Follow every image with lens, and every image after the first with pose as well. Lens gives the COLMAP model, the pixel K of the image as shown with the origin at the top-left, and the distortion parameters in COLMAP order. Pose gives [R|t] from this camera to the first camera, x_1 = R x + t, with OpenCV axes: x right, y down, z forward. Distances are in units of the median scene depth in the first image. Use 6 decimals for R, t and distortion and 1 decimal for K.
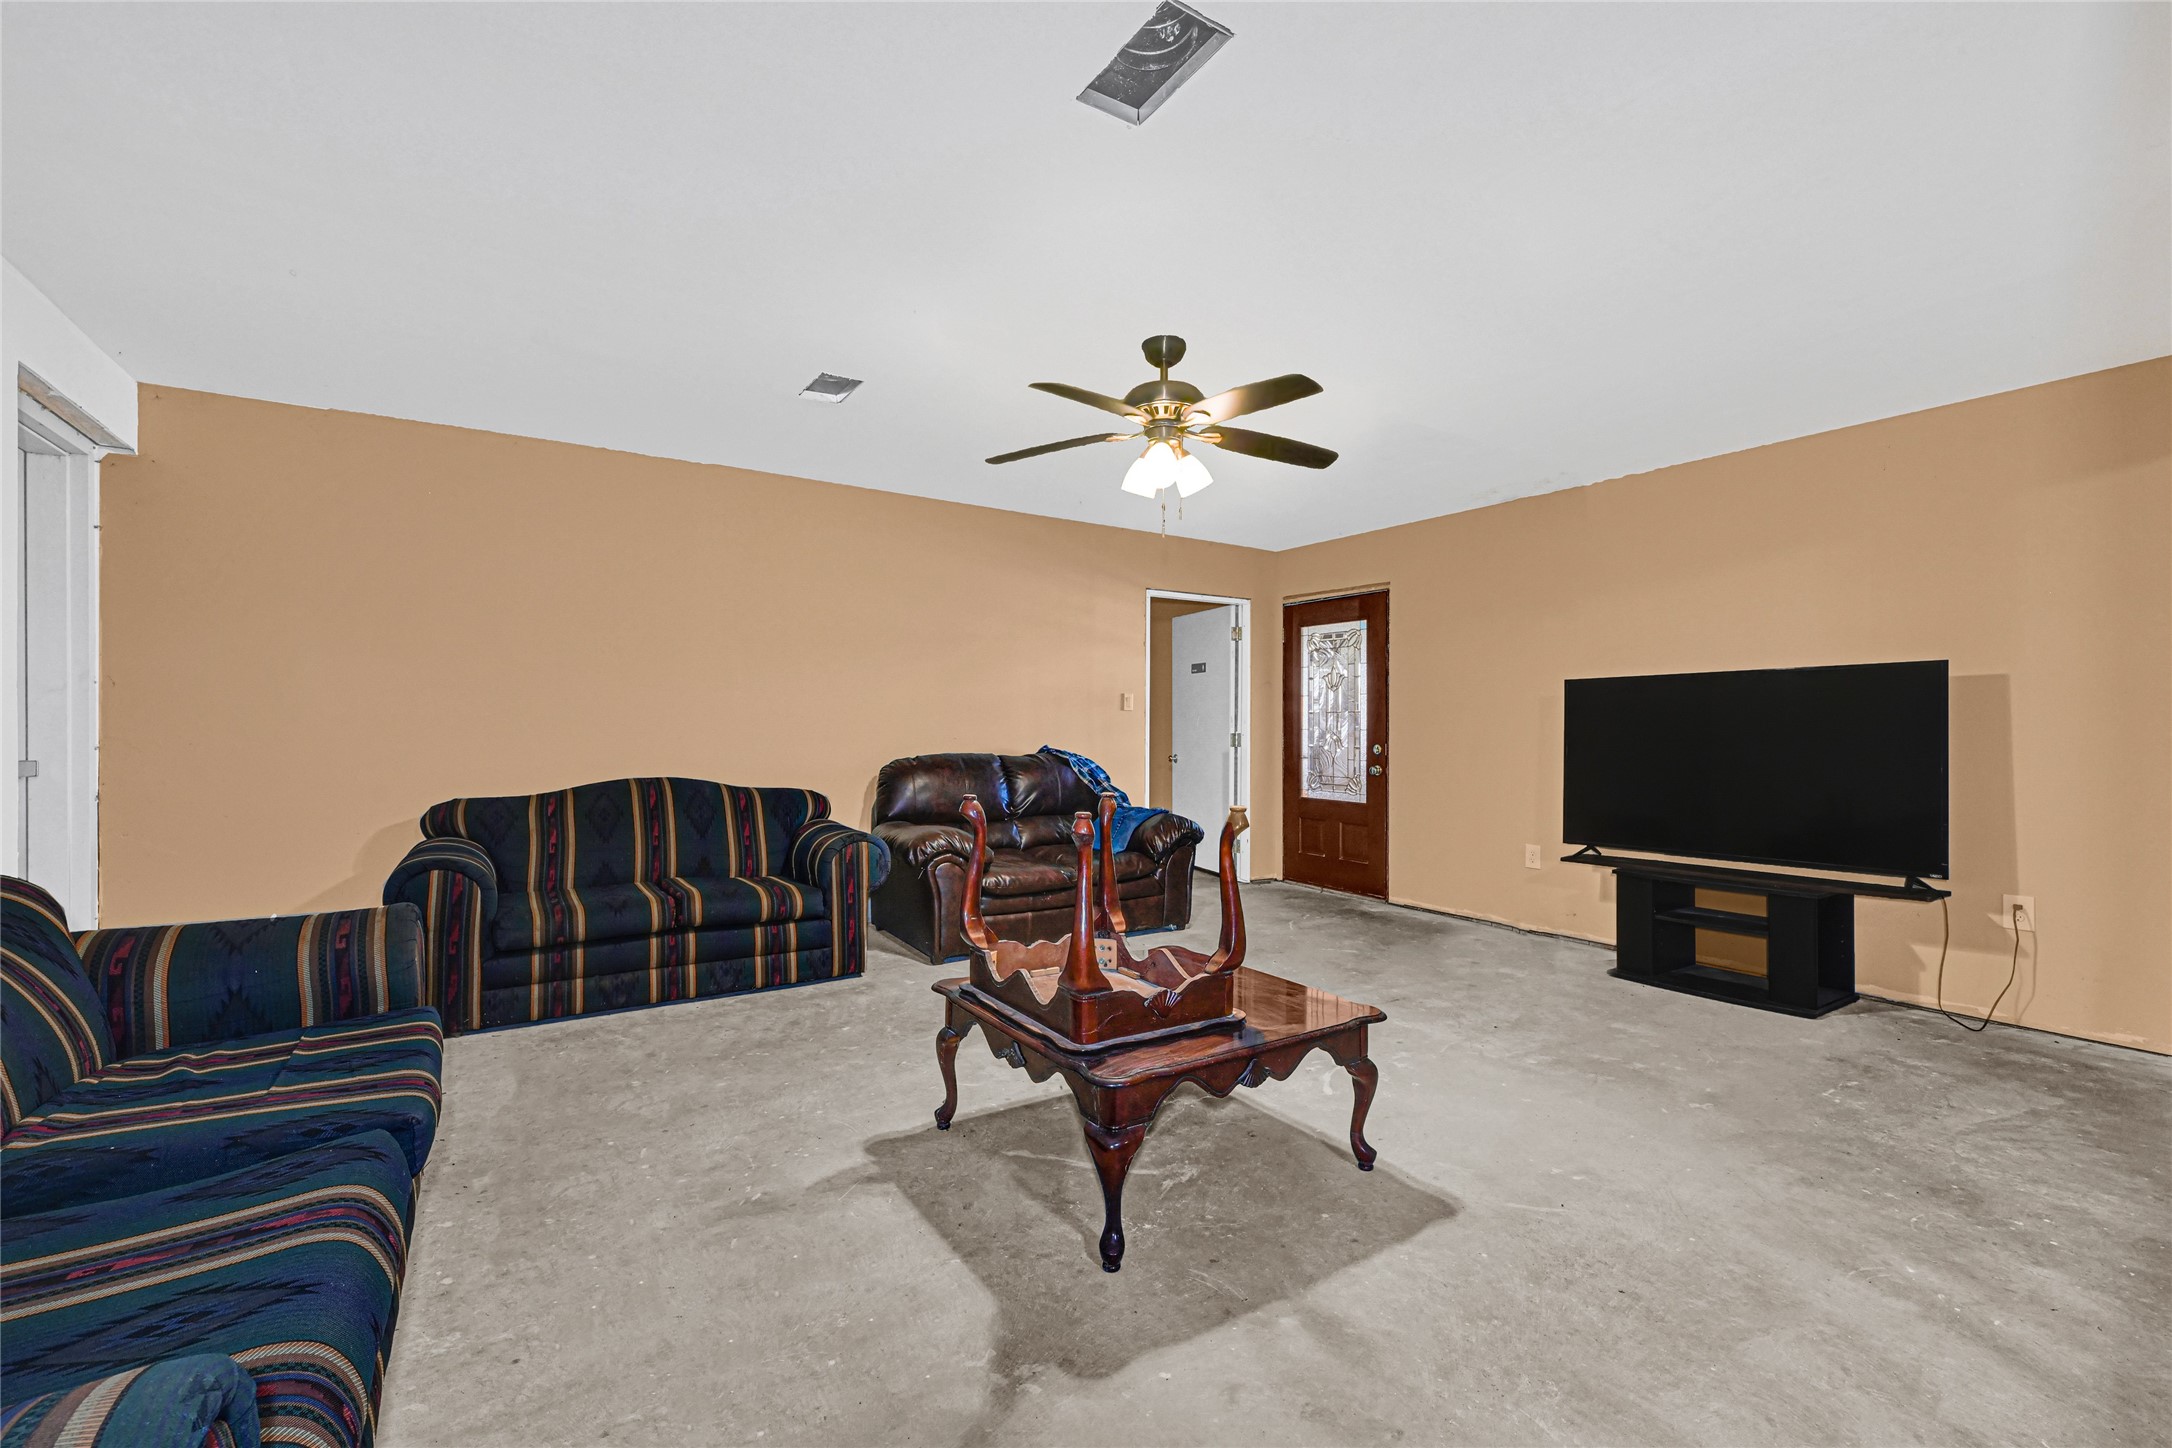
lens RADIAL K [[911.2, 0, 1086.0], [0, 911.2, 724.0], [0, 0, 1]] dist [-0.000755, 0.000024]
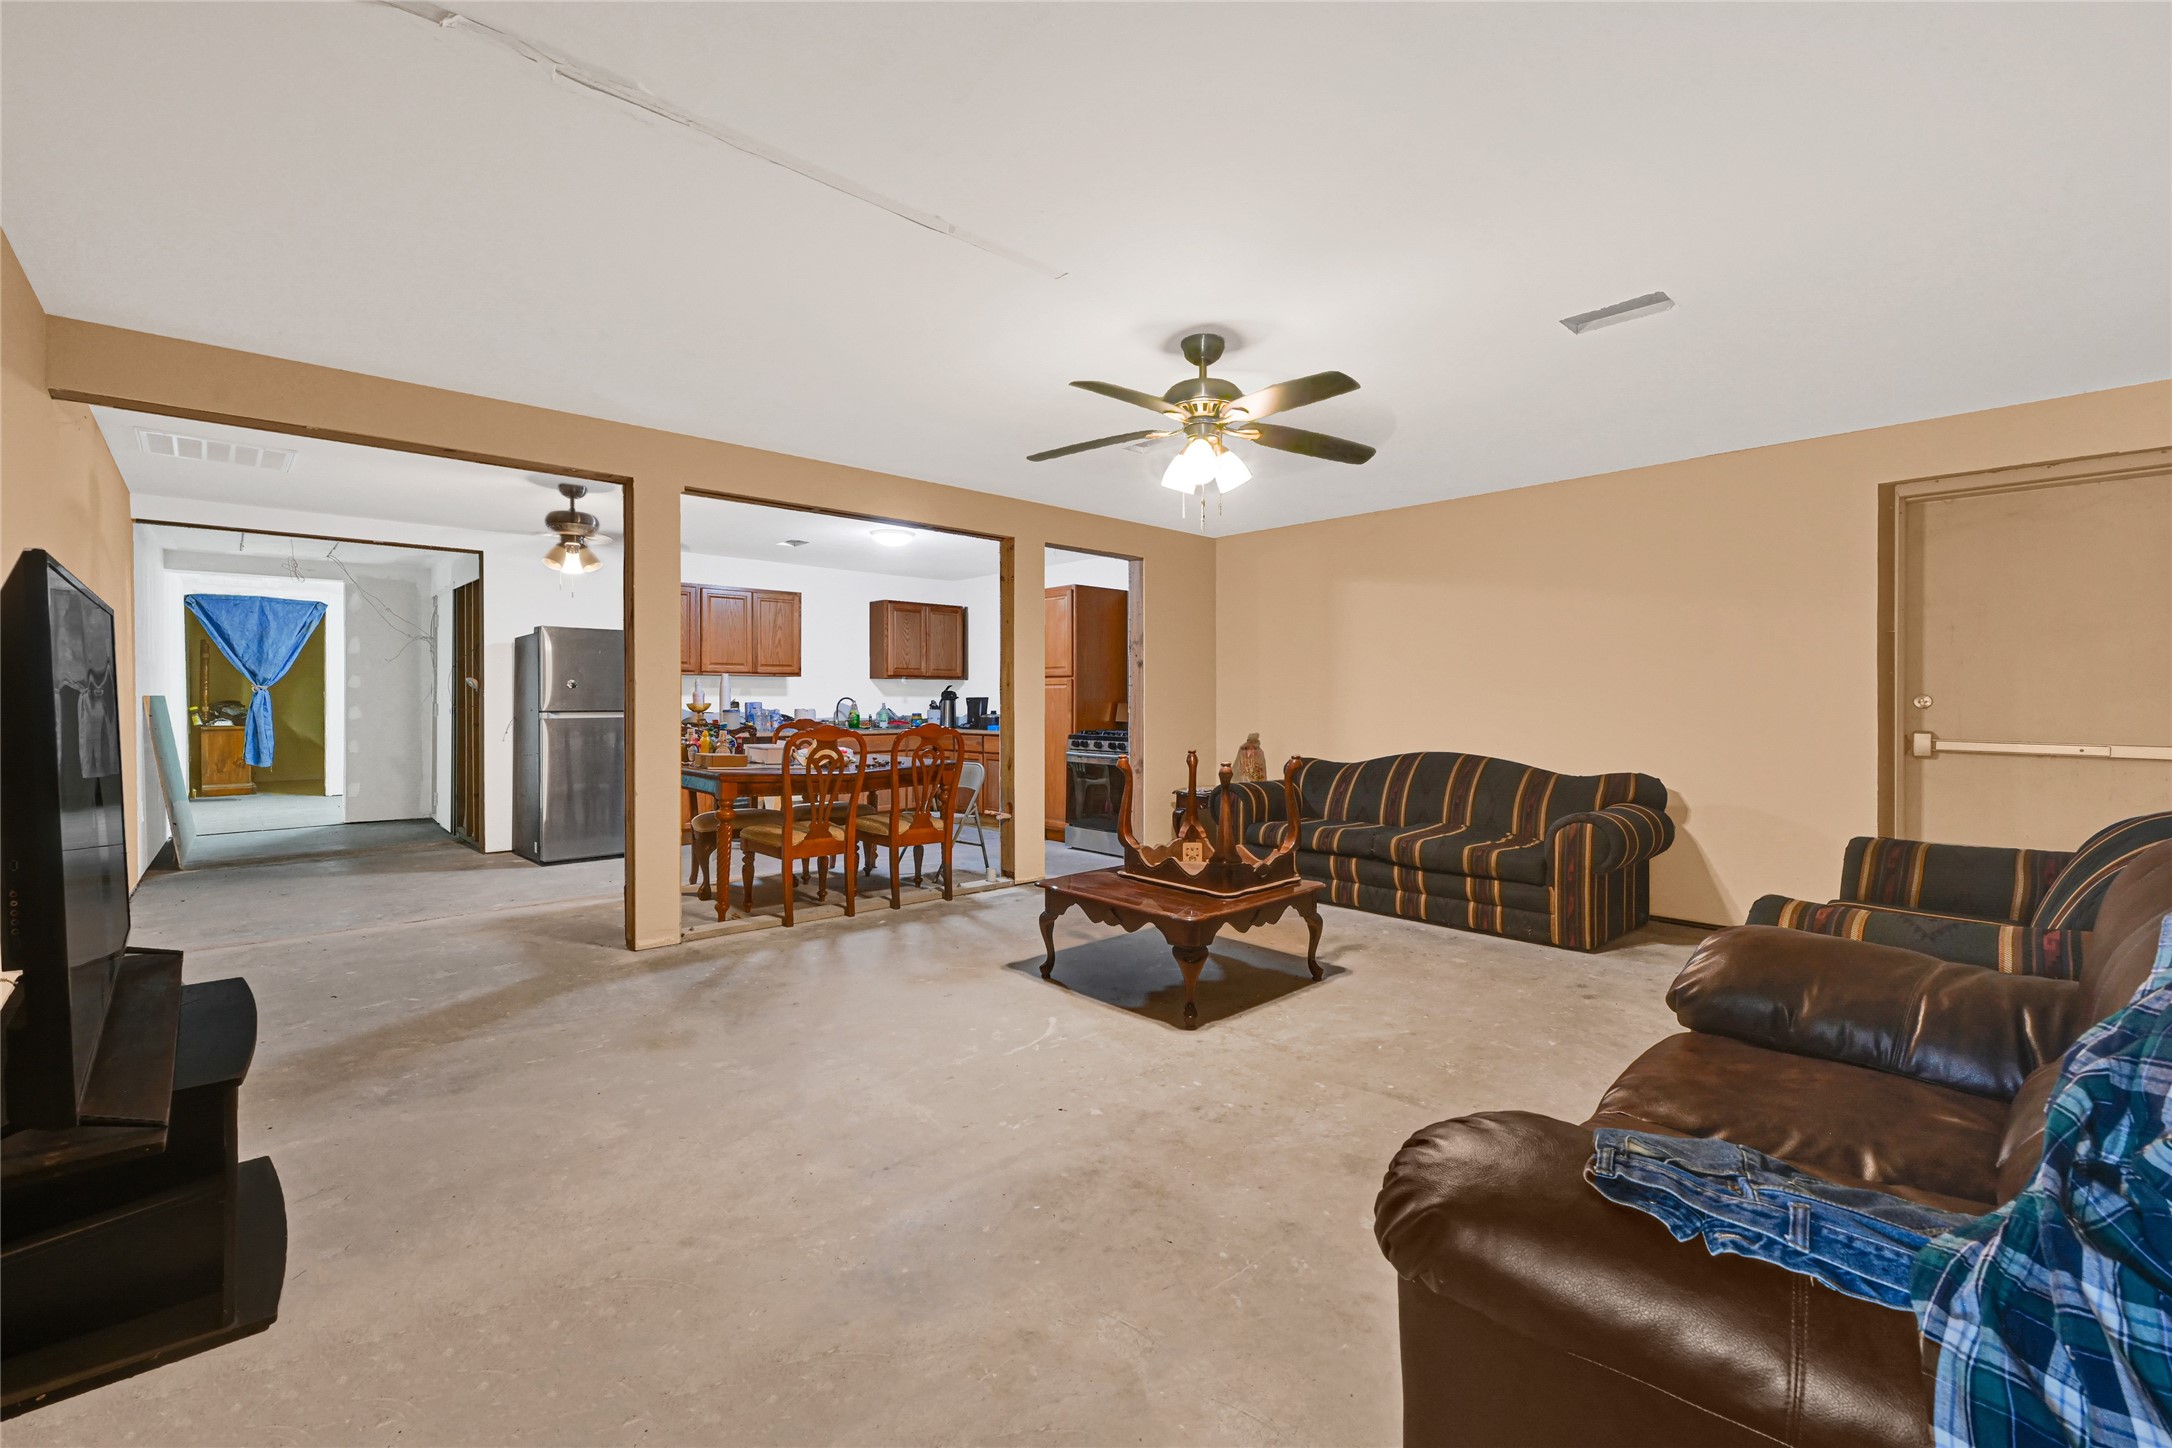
lens RADIAL K [[911.0, 0, 1092.1], [0, 911.0, 716.4], [0, 0, 1]] dist [0.001230, 0.000242]
pose [[-0.985089, -0.003230, -0.172013, 0.430381], [-0.005707, 0.999887, 0.013908, -0.006661], [0.171949, 0.014682, -0.984997, 2.221791]]
